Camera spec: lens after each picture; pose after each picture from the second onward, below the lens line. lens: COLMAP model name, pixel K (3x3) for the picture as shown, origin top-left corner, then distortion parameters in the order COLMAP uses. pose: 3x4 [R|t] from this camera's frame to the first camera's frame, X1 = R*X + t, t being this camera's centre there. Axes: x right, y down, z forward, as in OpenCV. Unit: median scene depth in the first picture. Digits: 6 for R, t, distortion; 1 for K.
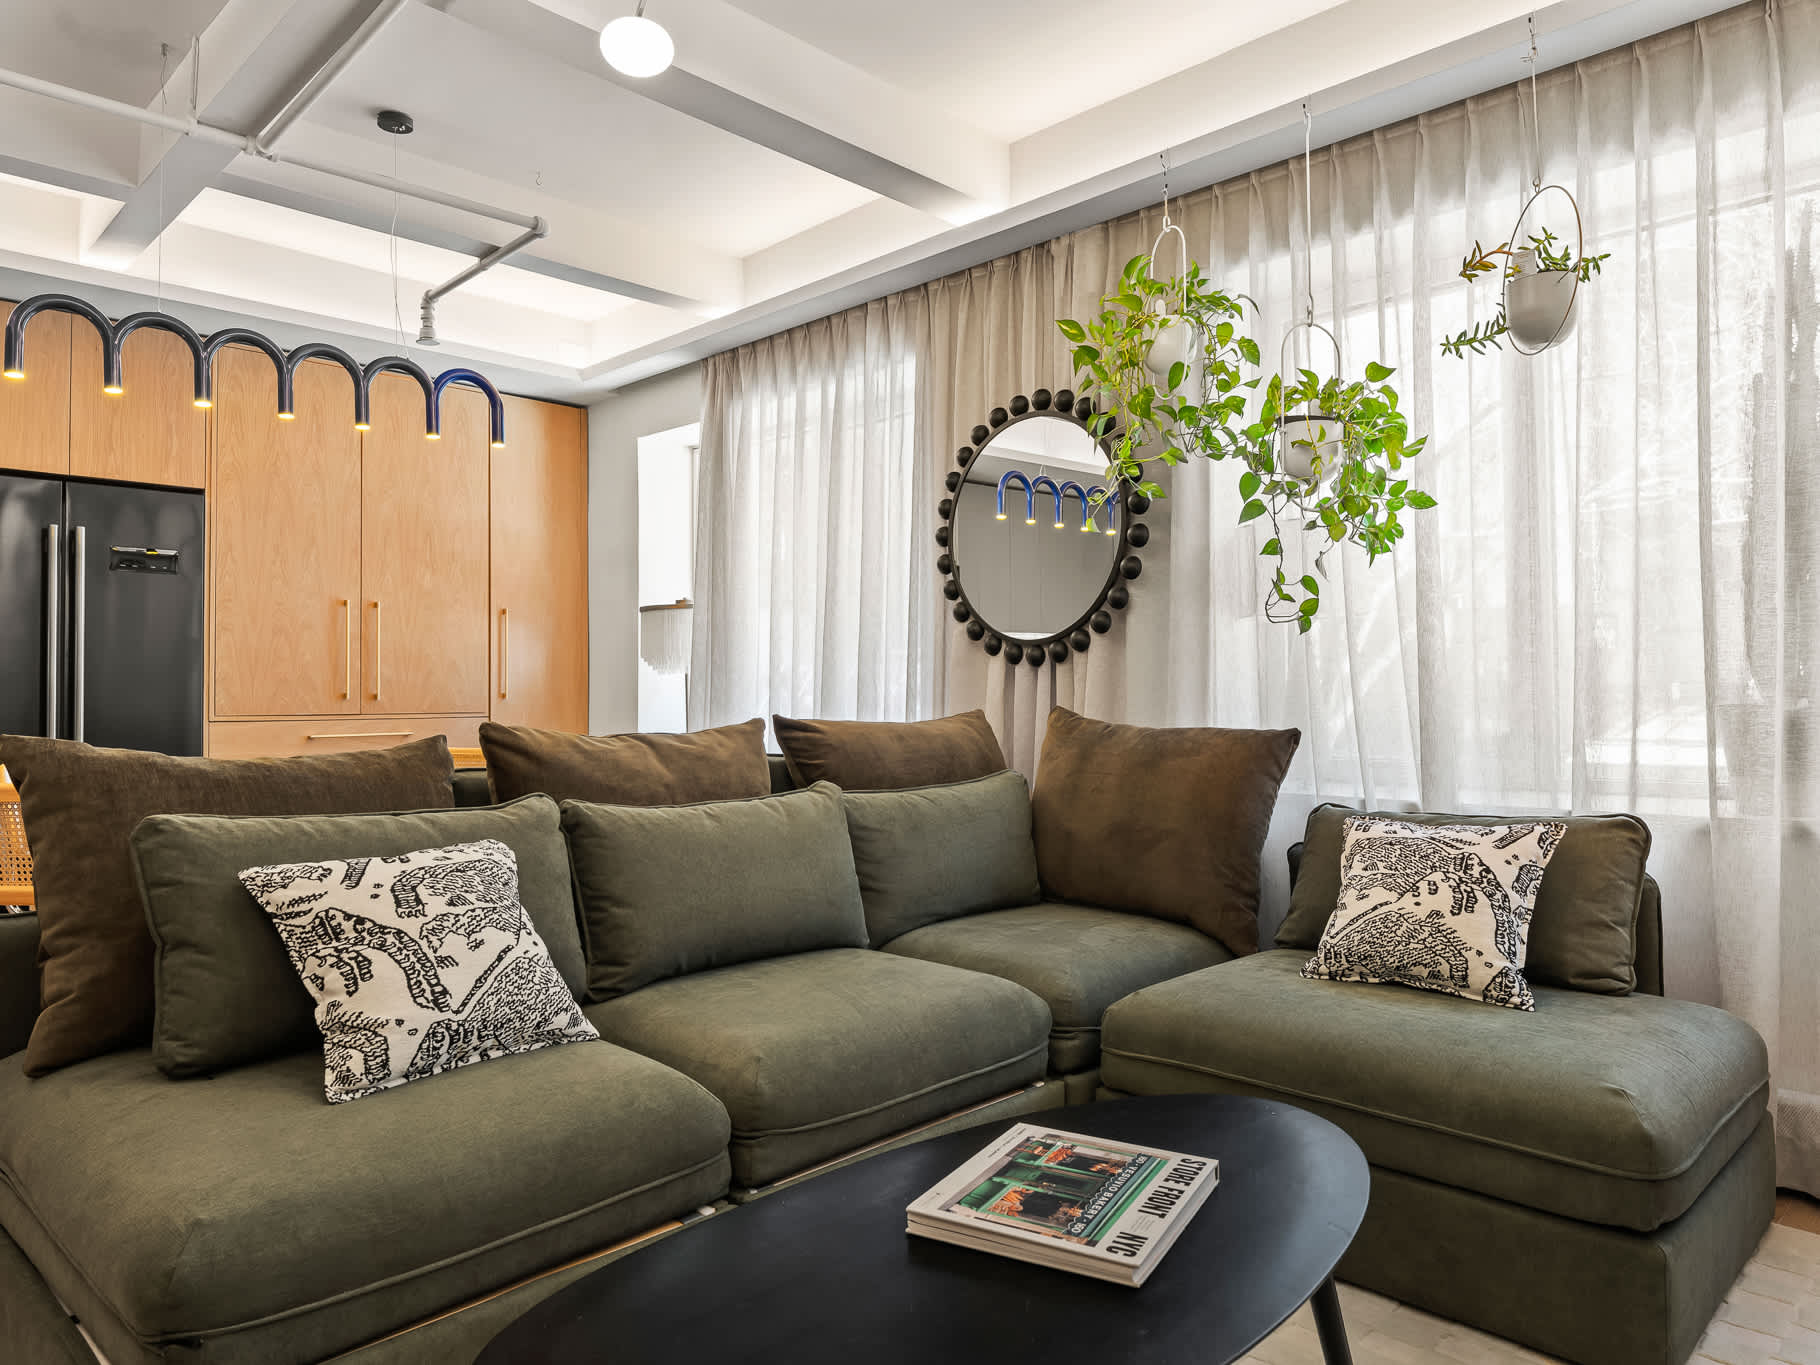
lens RADIAL K [[1198.2, 0, 908.2], [0, 1198.2, 668.9], [0, 0, 1]] dist [0.001898, -0.005914]
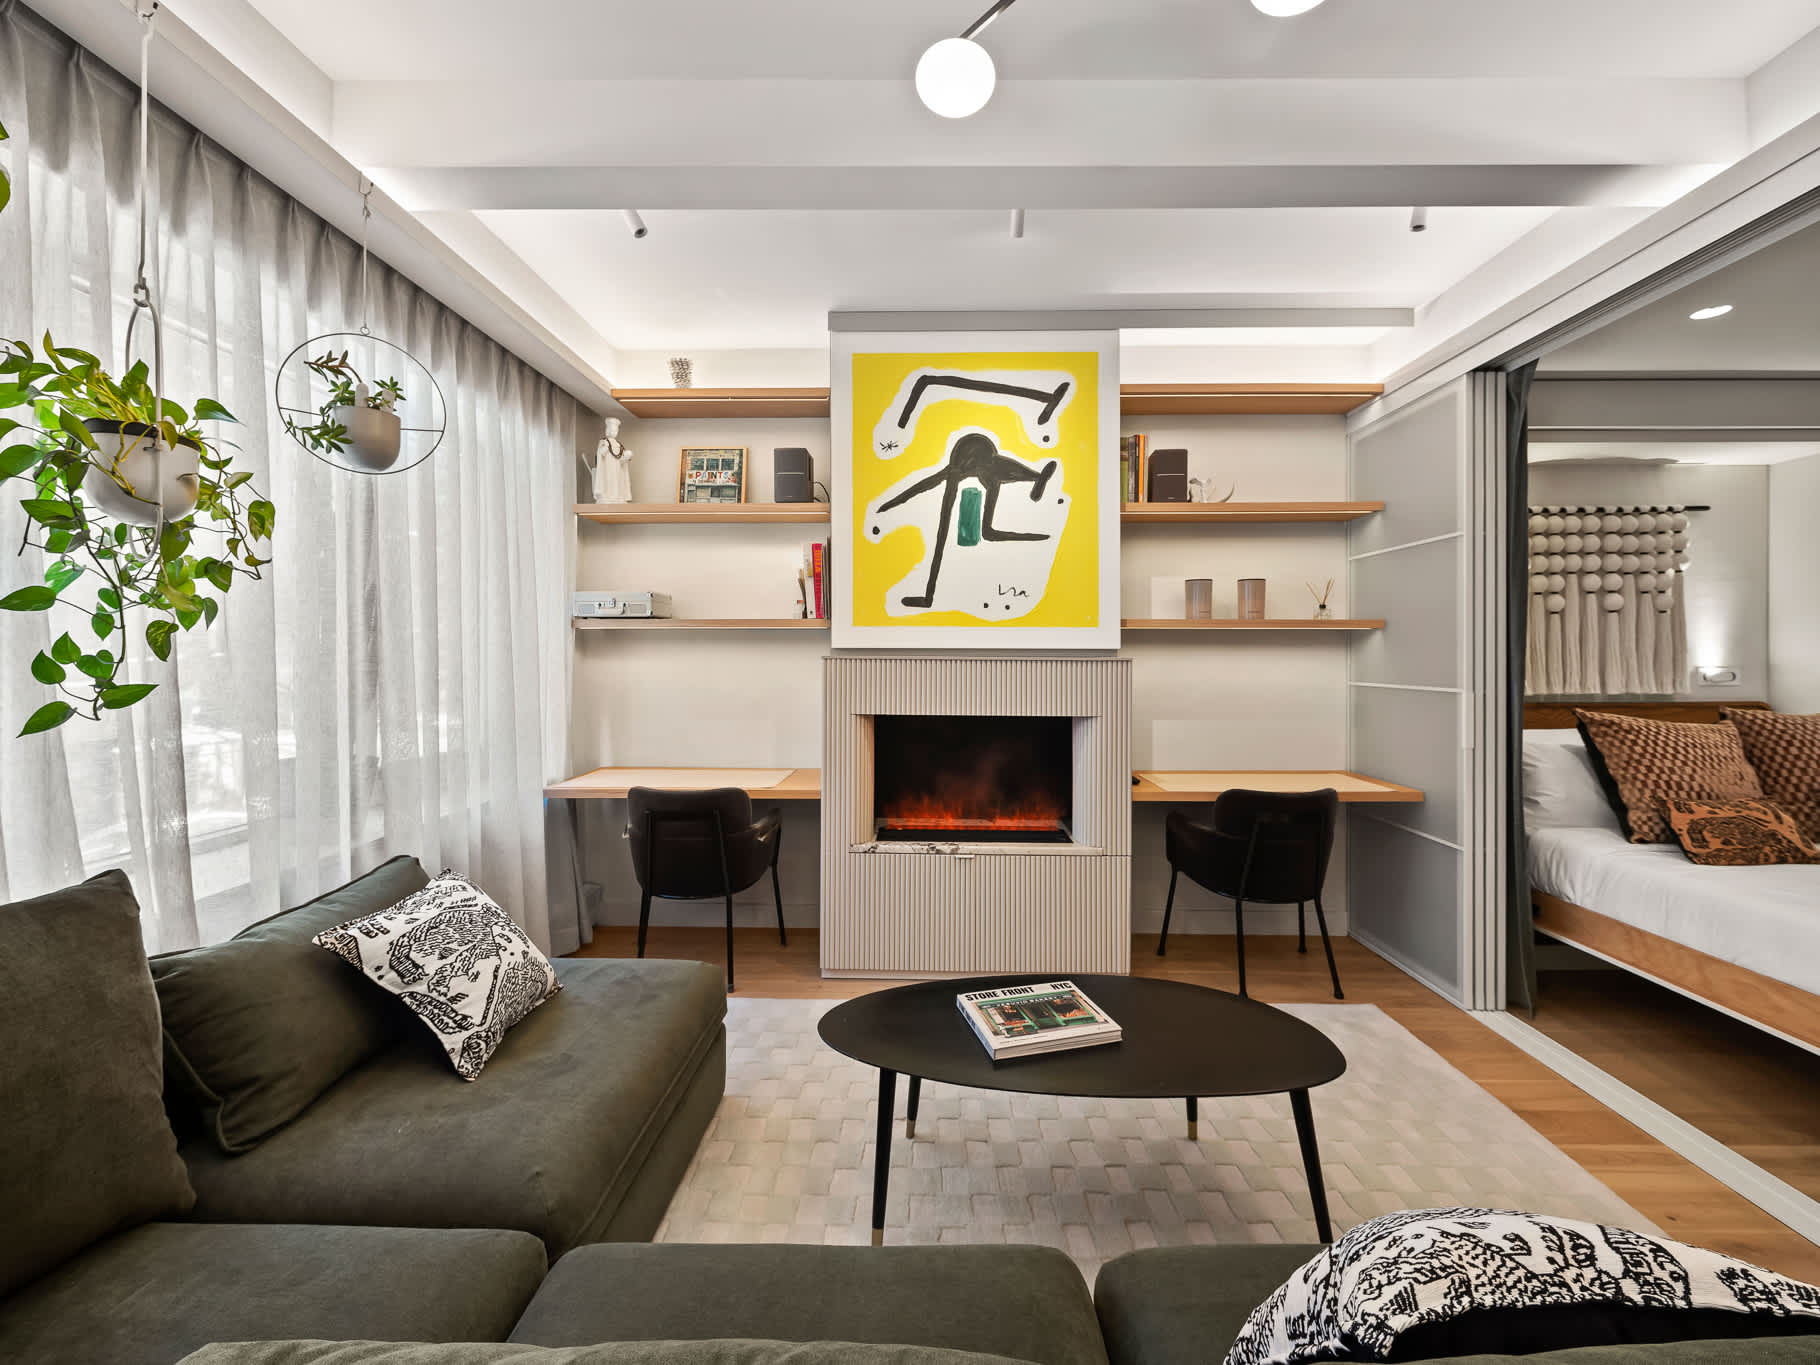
lens RADIAL K [[734.2, 0, 920.5], [0, 734.2, 650.2], [0, 0, 1]] dist [-0.000750, -0.002402]
pose [[-0.680176, 0.010210, 0.732977, -0.300429], [-0.012315, 0.999603, -0.025352, -0.072481], [-0.732945, -0.026270, -0.679781, 0.912943]]
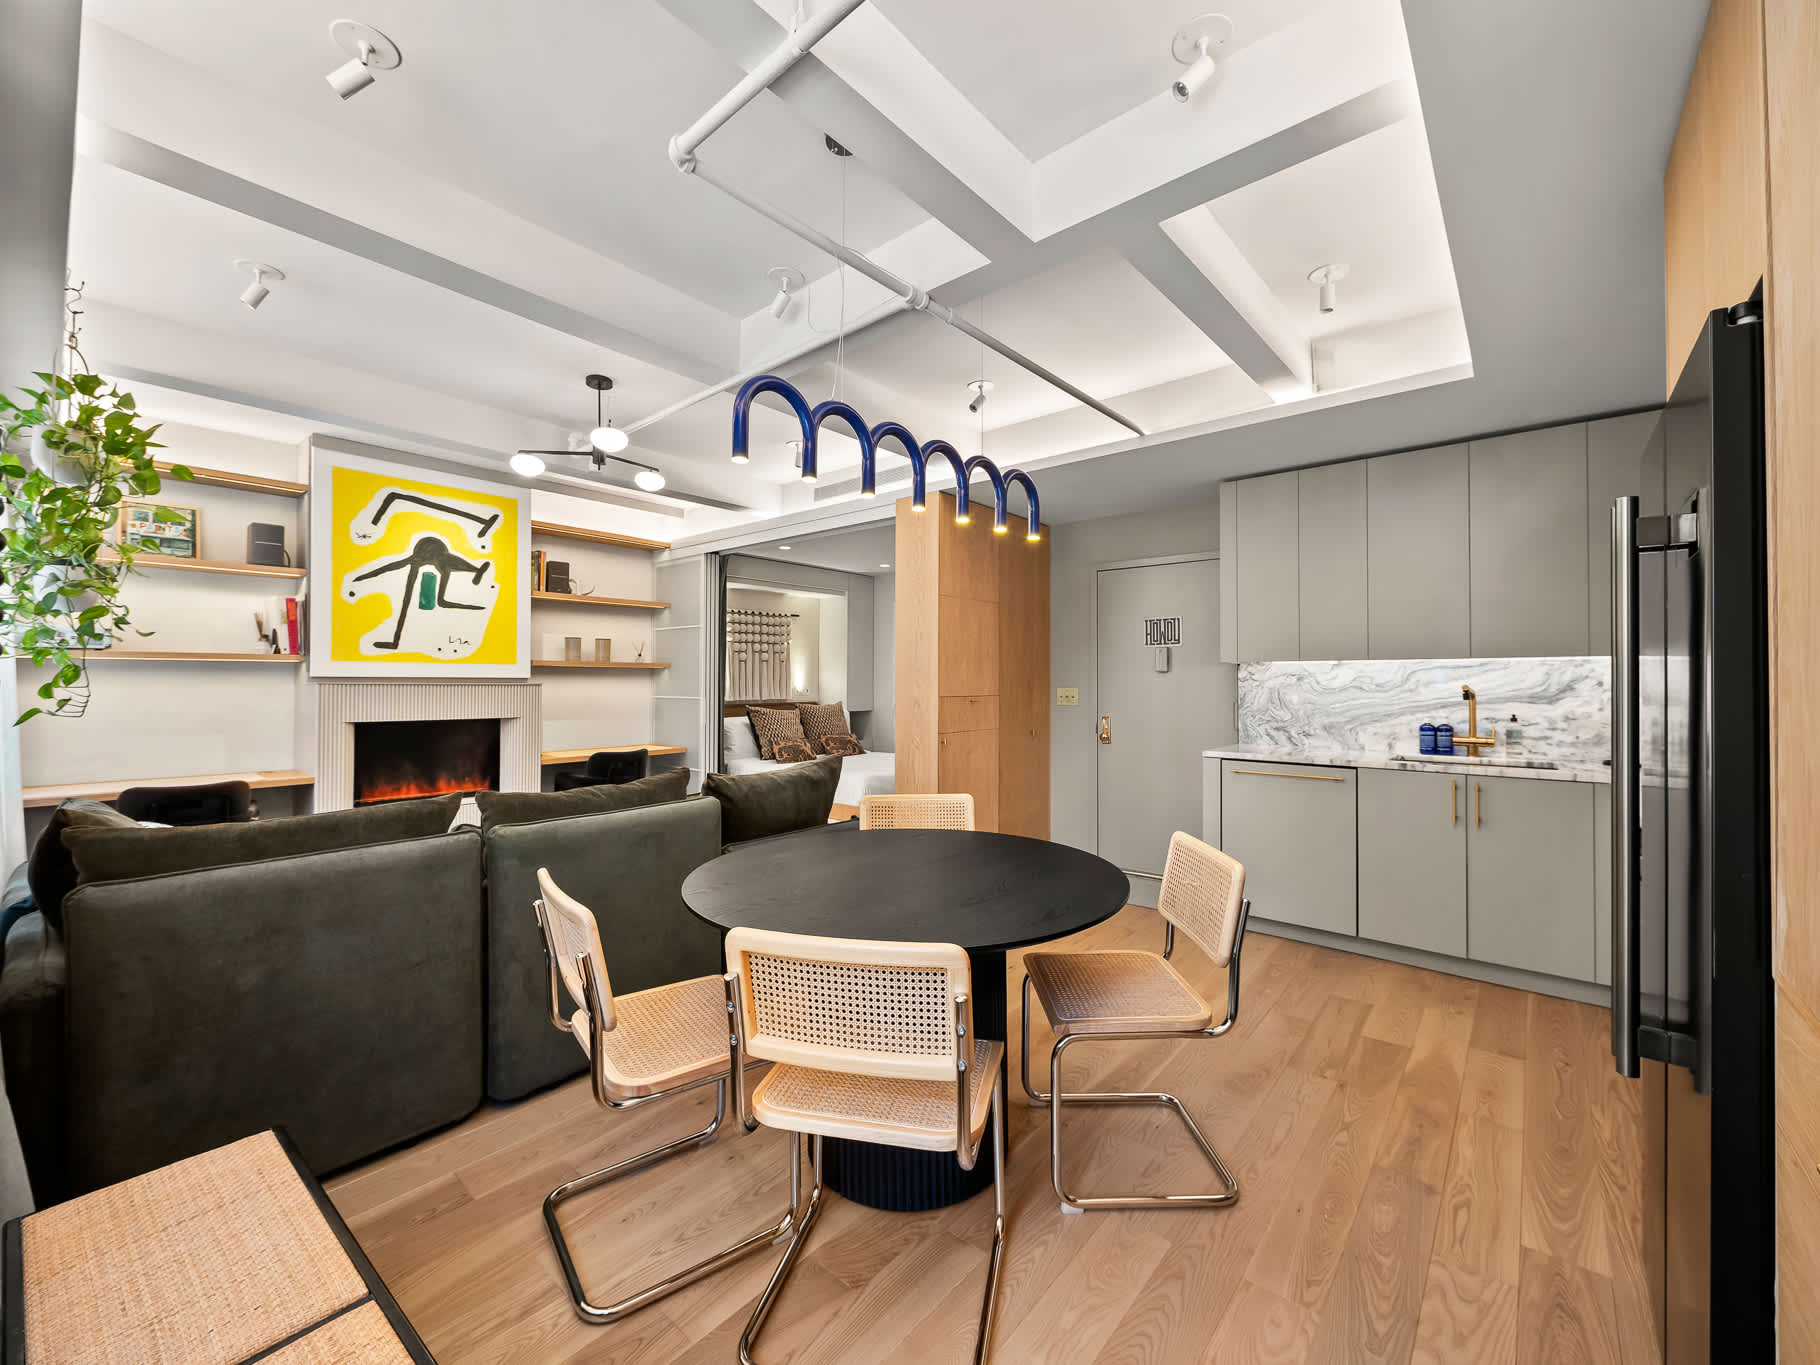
lens RADIAL K [[734.2, 0, 907.5], [0, 734.2, 669.8], [0, 0, 1]] dist [-0.000750, -0.002402]
pose [[-0.998287, 0.005645, -0.058239, -0.524753], [0.007867, 0.999247, -0.037994, -0.050303], [0.057981, -0.038387, -0.997579, 1.785400]]
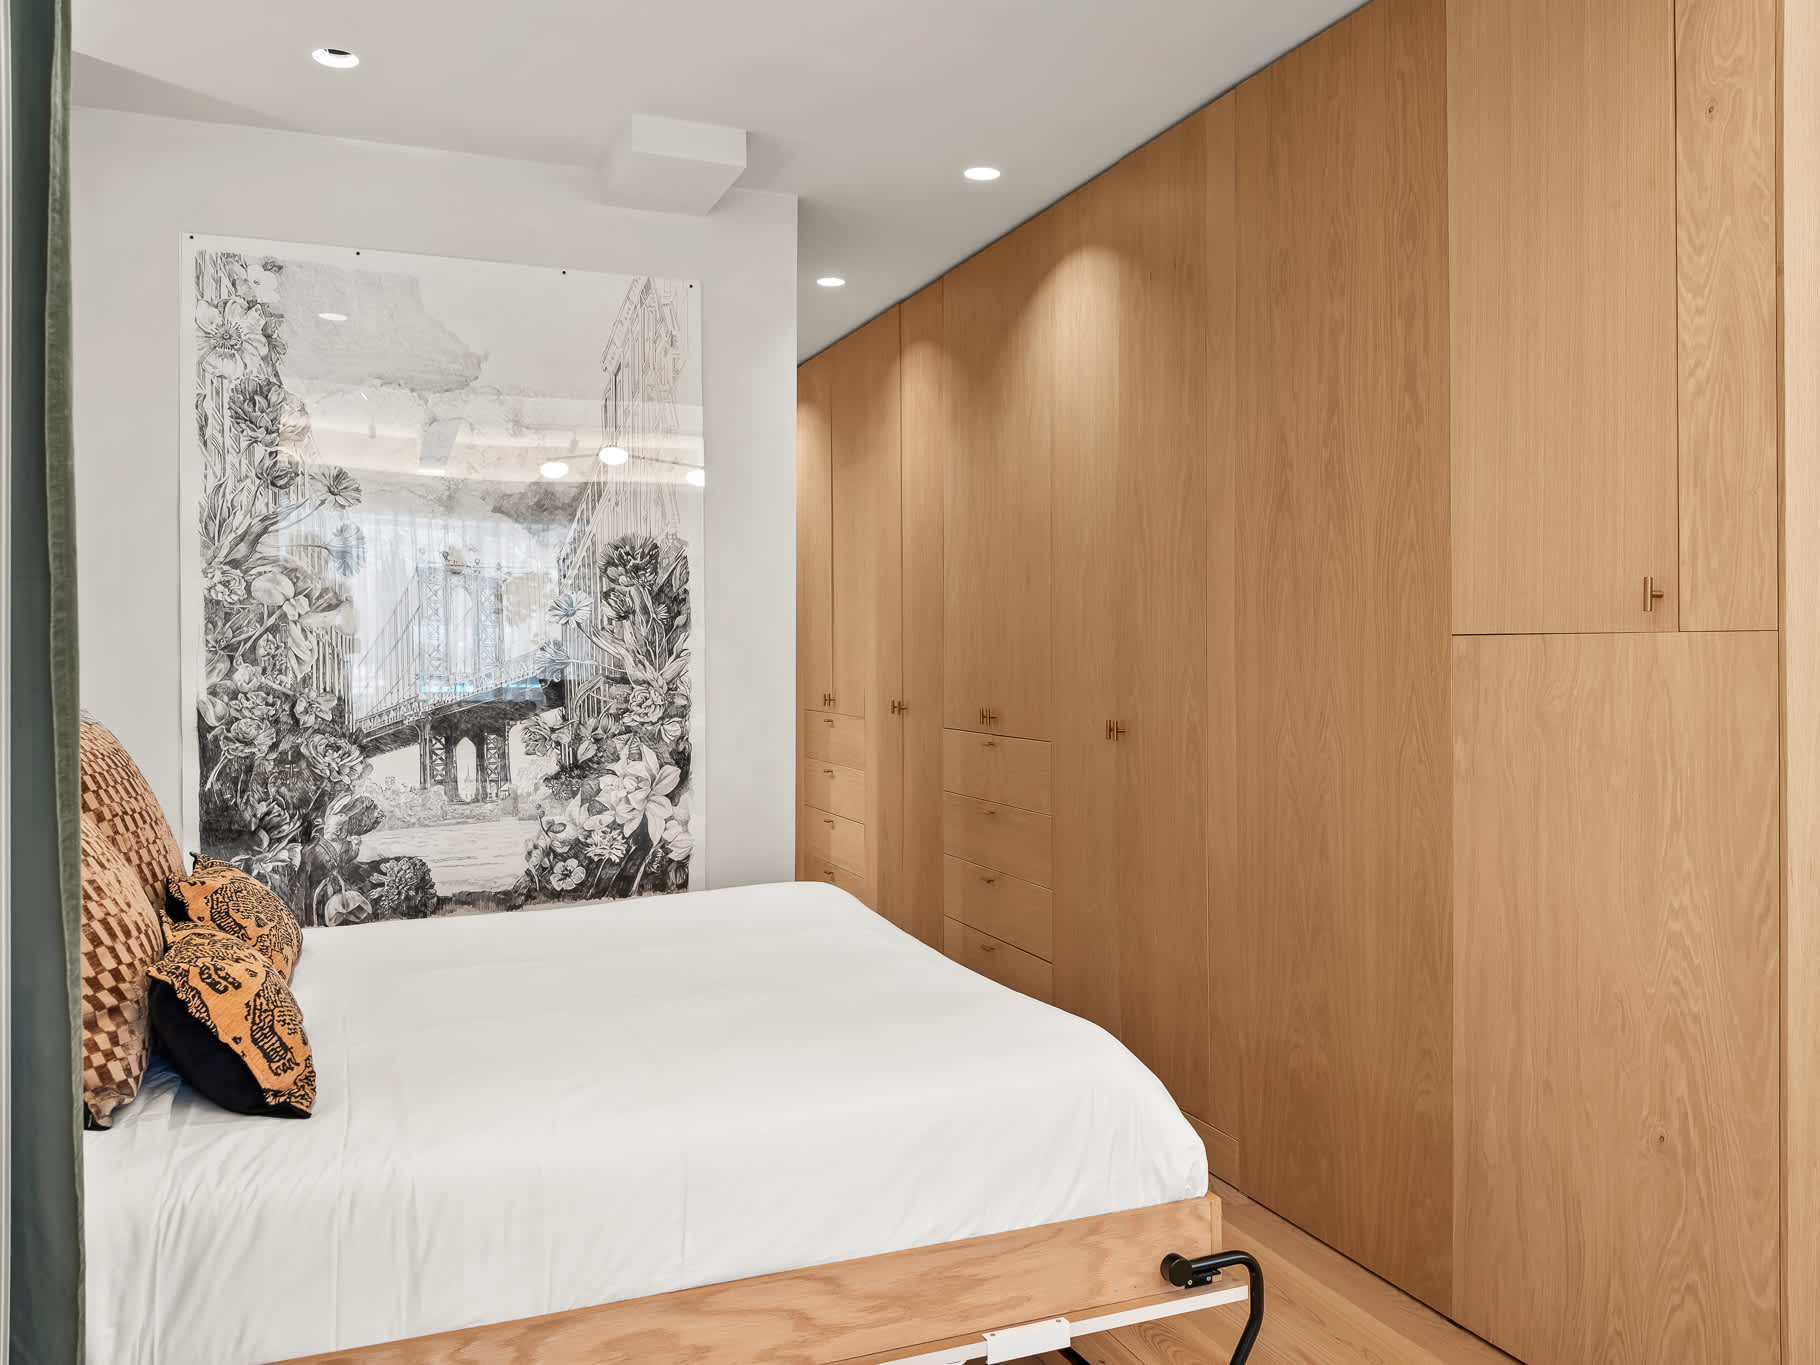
lens RADIAL K [[1398.2, 0, 894.6], [0, 1398.2, 652.3], [0, 0, 1]] dist [0.027401, -0.067163]
pose [[-0.405505, 0.008625, -0.914052, 0.132526], [0.023198, 0.999731, -0.000858, -0.053022], [0.913798, -0.021552, -0.405596, 0.204806]]
